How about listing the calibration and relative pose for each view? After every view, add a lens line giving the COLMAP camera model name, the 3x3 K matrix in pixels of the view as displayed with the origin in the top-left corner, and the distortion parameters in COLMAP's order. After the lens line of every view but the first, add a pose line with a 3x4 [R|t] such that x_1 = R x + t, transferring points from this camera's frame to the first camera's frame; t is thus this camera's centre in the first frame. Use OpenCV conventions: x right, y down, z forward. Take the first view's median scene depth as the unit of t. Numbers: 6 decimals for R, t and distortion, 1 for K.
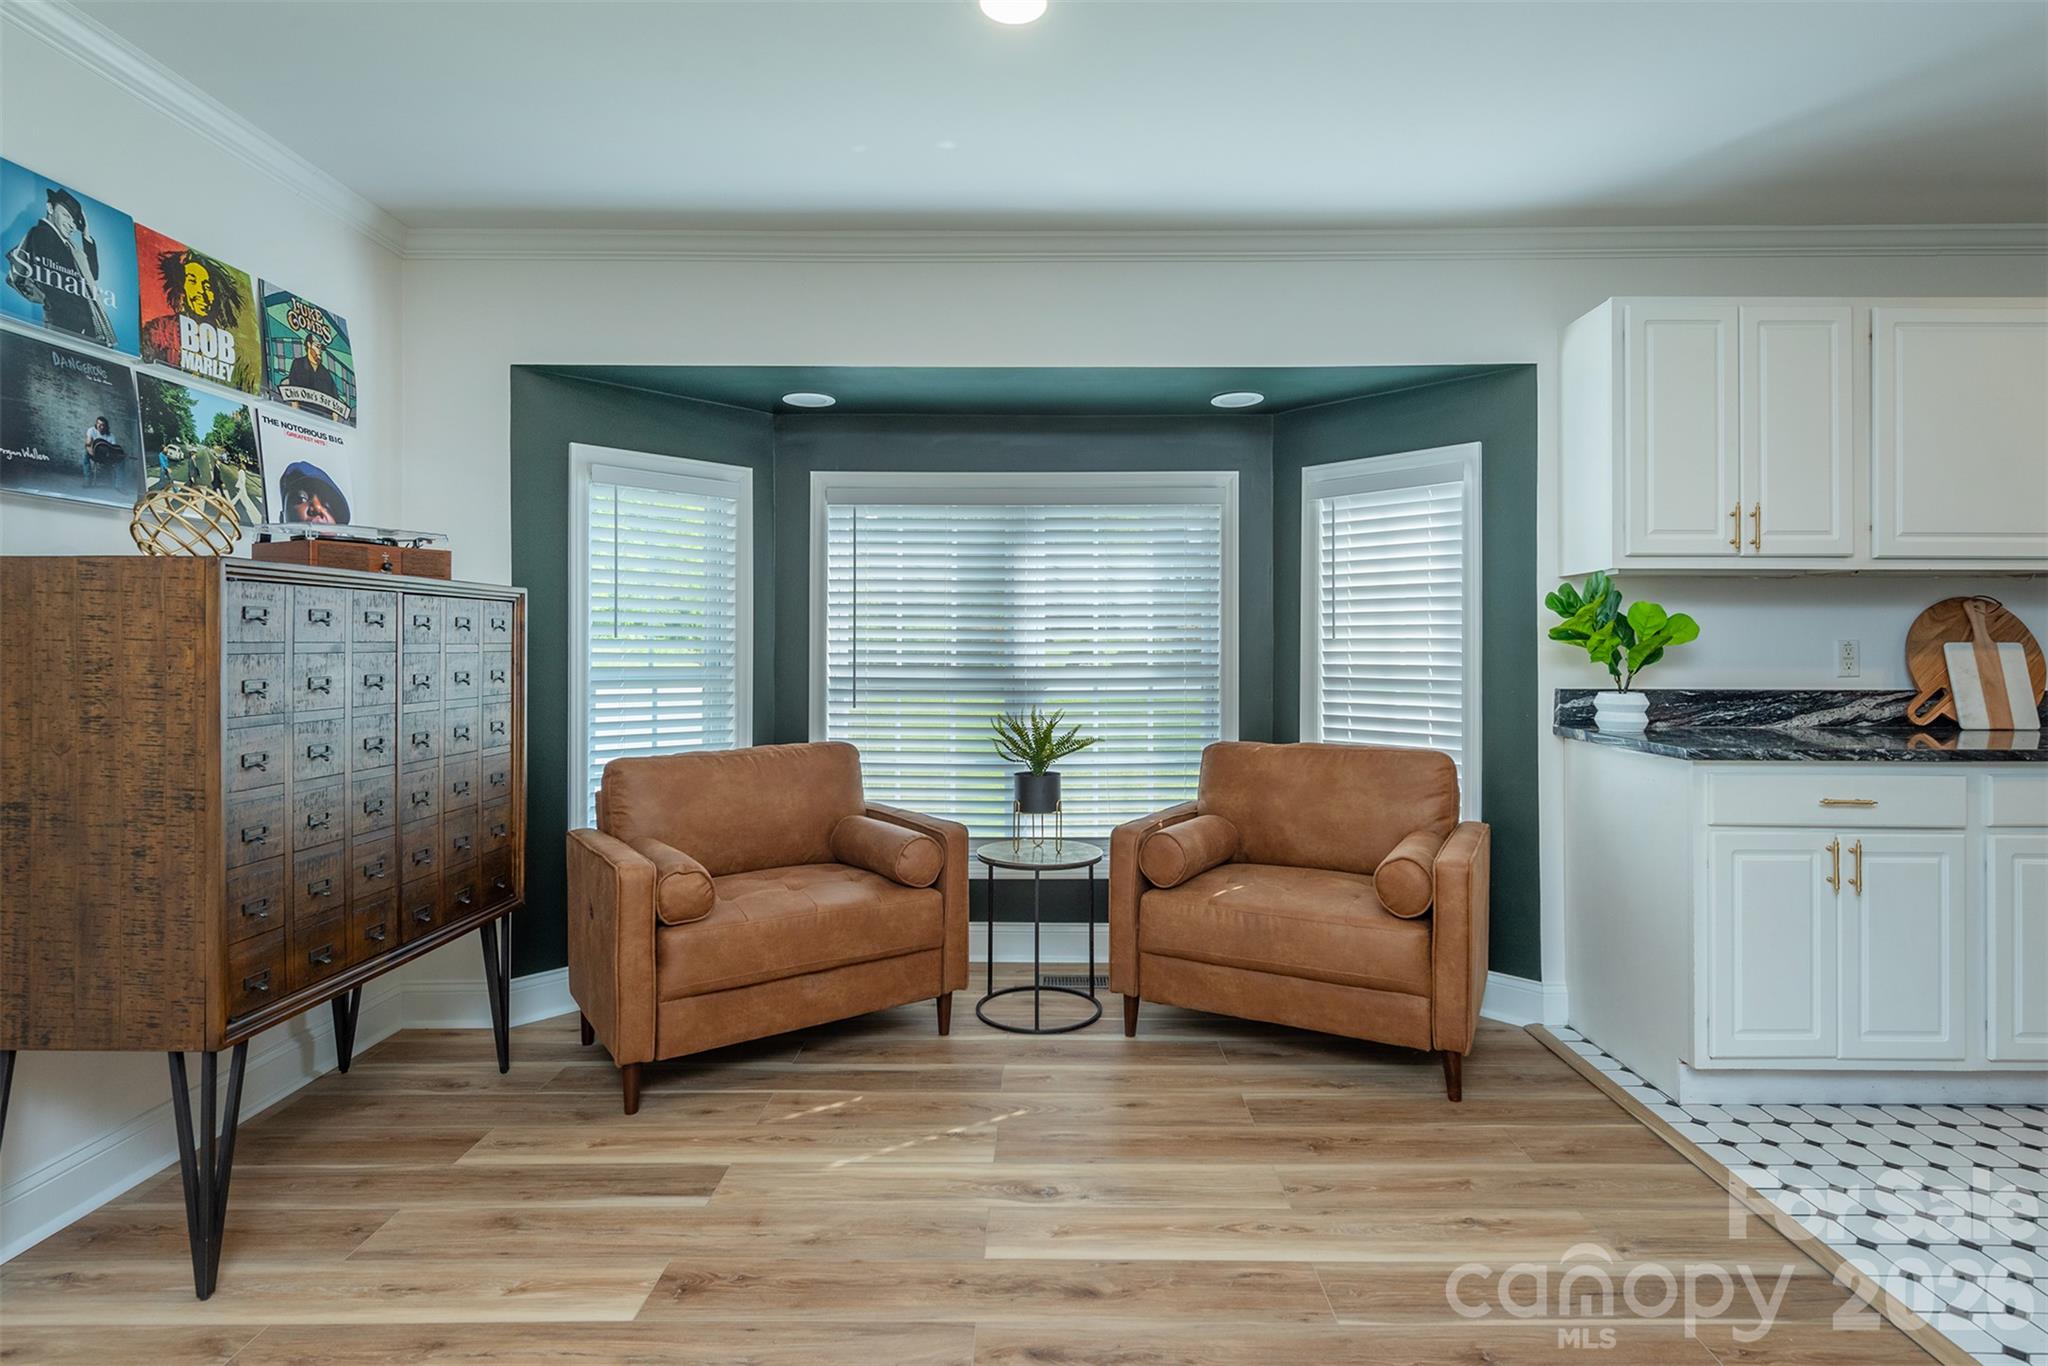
lens RADIAL K [[999.2, 0, 1030.7], [0, 999.2, 639.9], [0, 0, 1]] dist [-0.000912, -0.000228]
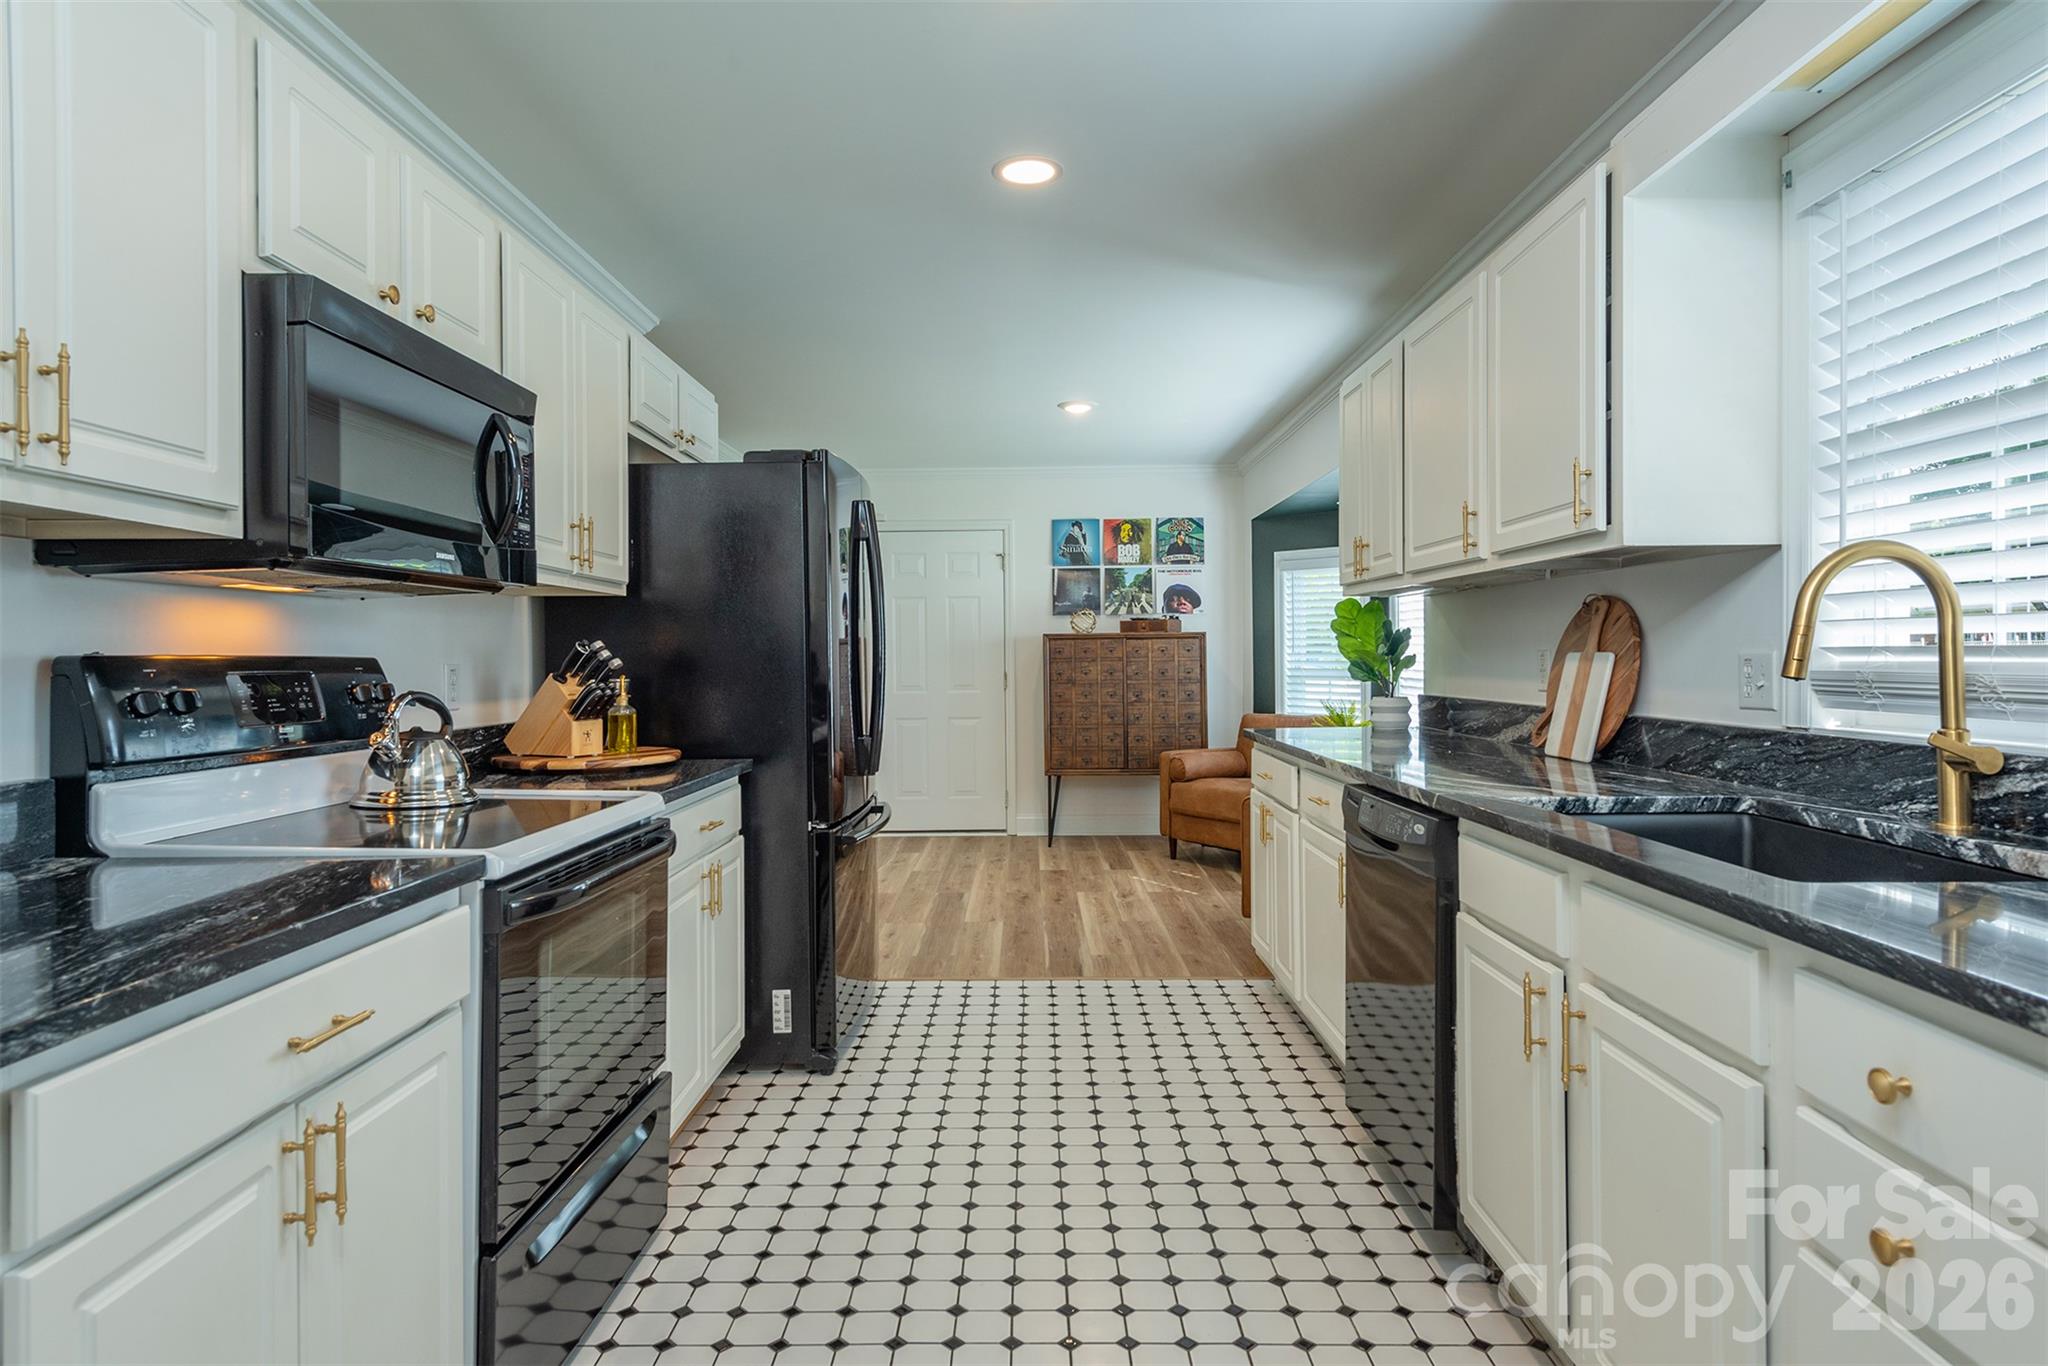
lens RADIAL K [[1147.3, 0, 1014.8], [0, 1147.3, 658.4], [0, 0, 1]] dist [0.020597, -0.001171]
pose [[-0.012026, -0.000282, -0.999928, 2.231647], [0.014178, 0.999899, -0.000452, 0.002406], [0.999827, -0.014182, -0.012021, 0.655819]]
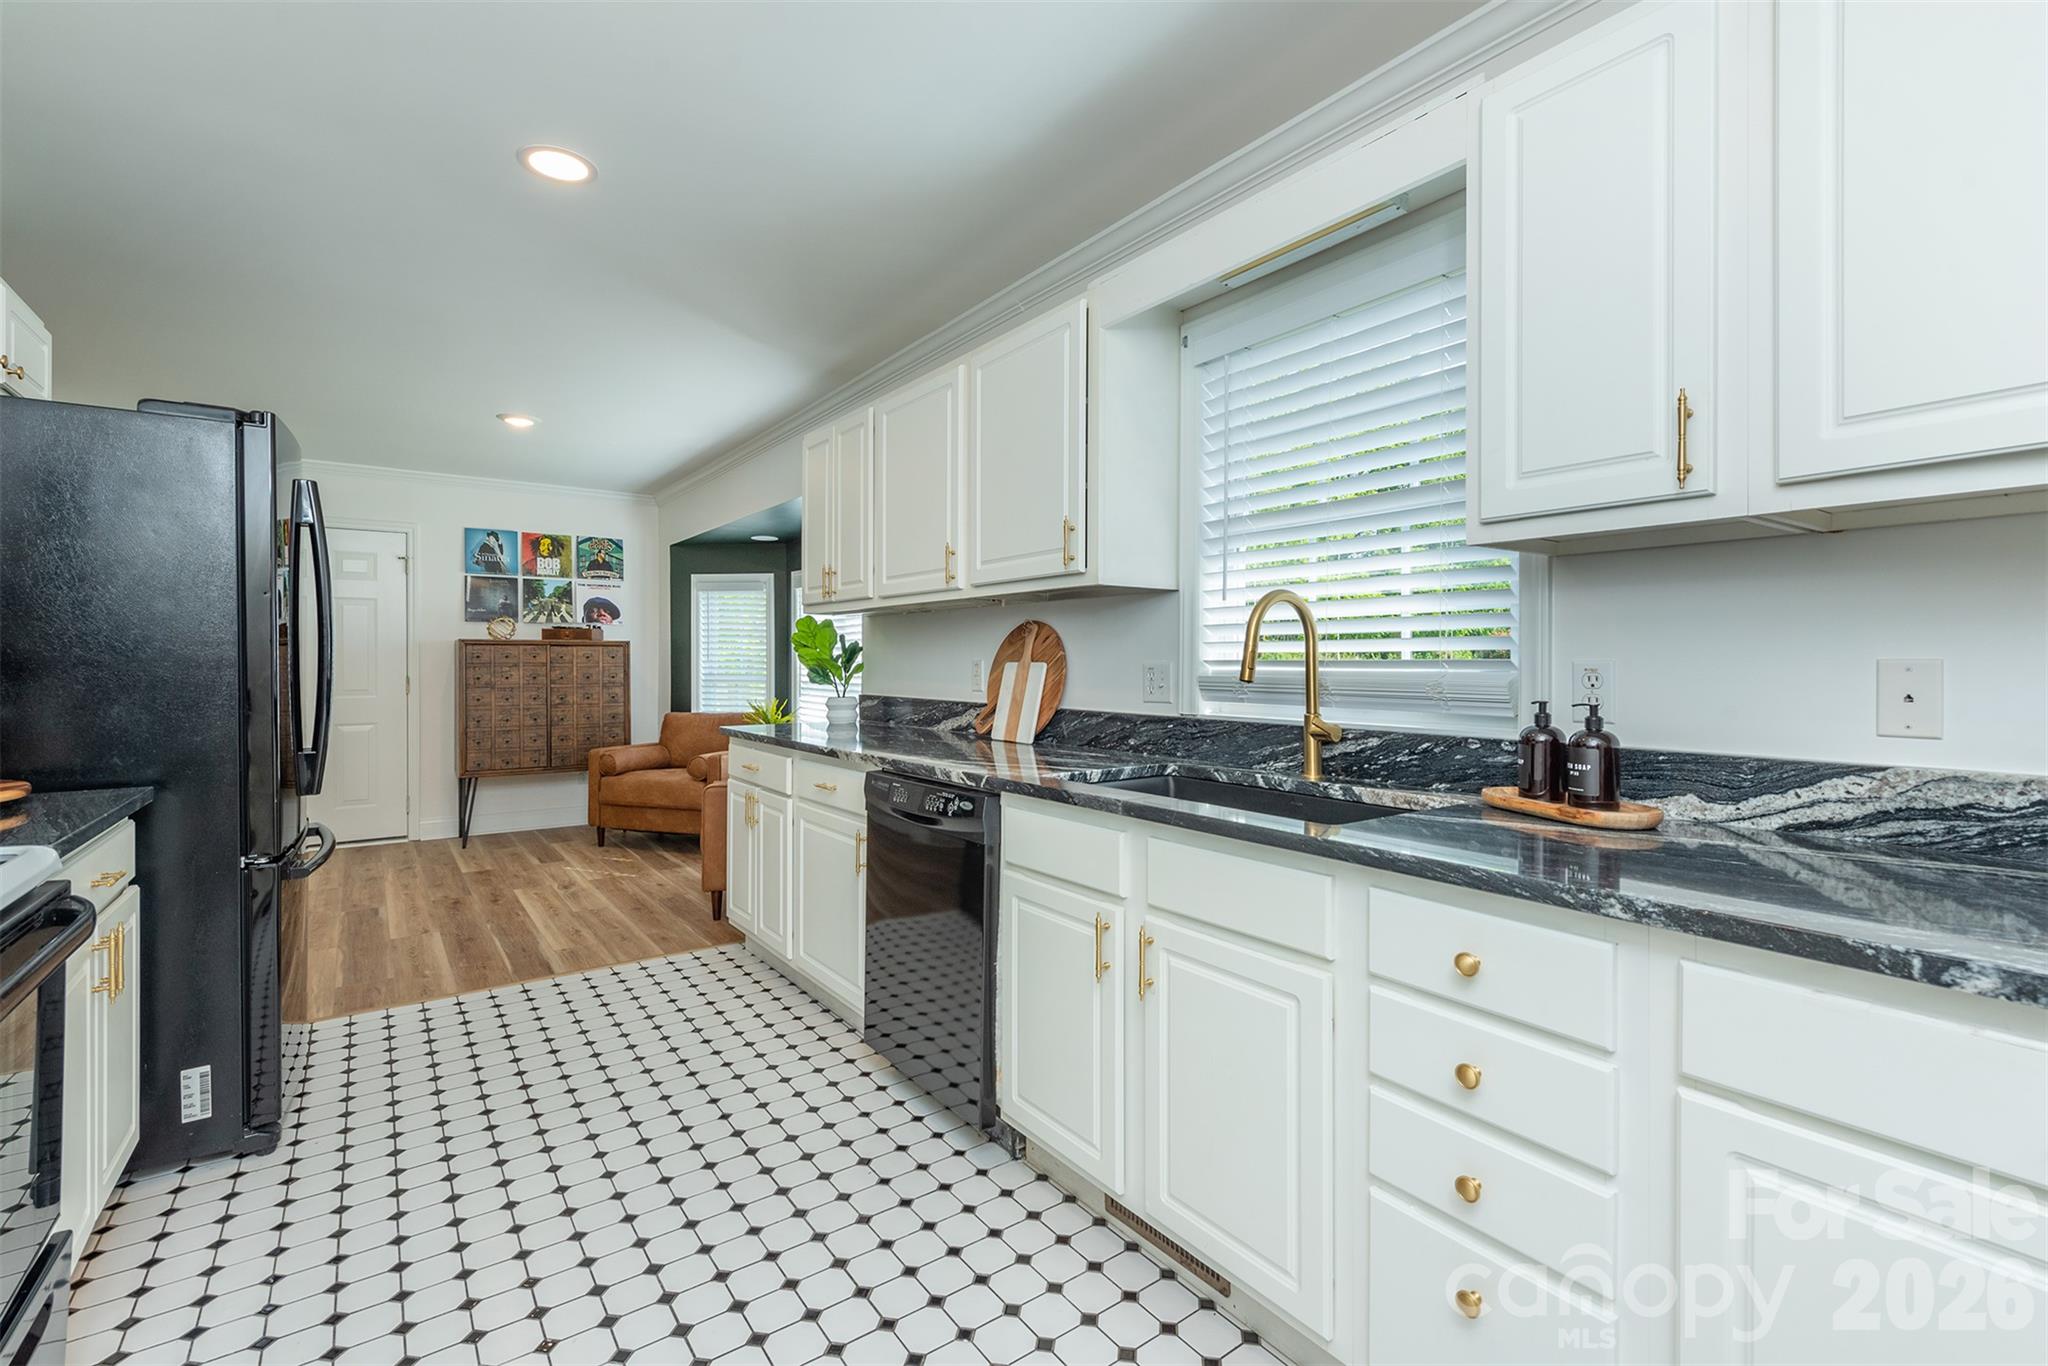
lens RADIAL K [[900.1, 0, 1019.2], [0, 900.1, 665.1], [0, 0, 1]] dist [0.016739, -0.007928]
pose [[0.585652, 0.001648, -0.810561, 2.062461], [0.004651, 0.999975, 0.005394, 0.001319], [0.810549, -0.006929, 0.585630, 0.505222]]
